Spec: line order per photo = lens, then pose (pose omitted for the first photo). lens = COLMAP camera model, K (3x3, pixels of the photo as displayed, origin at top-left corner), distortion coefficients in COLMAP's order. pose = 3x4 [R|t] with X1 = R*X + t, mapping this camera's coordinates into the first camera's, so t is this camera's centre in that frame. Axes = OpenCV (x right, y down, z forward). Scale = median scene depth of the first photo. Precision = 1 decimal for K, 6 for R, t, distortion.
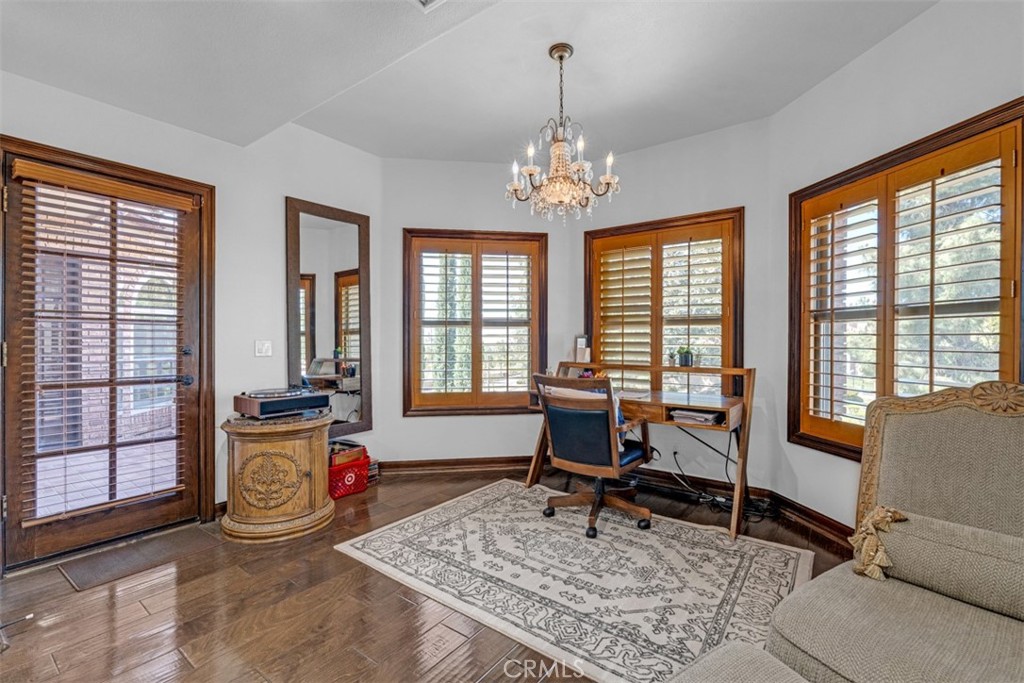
lens RADIAL K [[450.3, 0, 512.0], [0, 450.3, 341.5], [0, 0, 1]] dist [-0.000104, -0.000341]
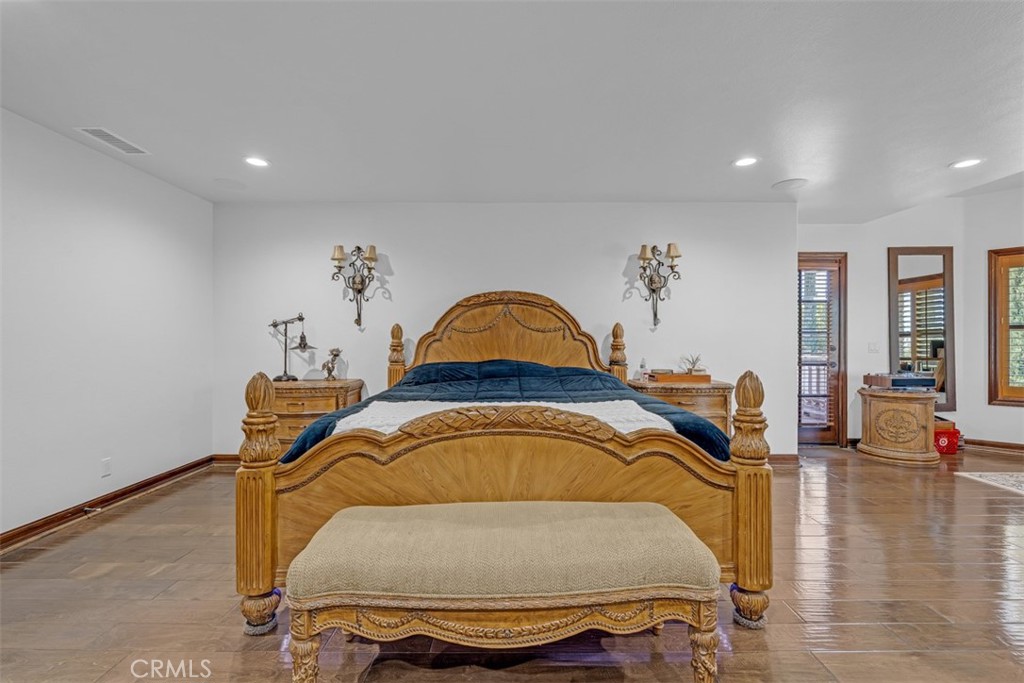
lens RADIAL K [[450.3, 0, 512.0], [0, 450.3, 341.5], [0, 0, 1]] dist [-0.000104, -0.000341]
pose [[0.600102, -0.003637, -0.799915, -0.056410], [0.000585, 0.999991, -0.004108, 0.000879], [0.799923, 0.001998, 0.600099, -1.059326]]
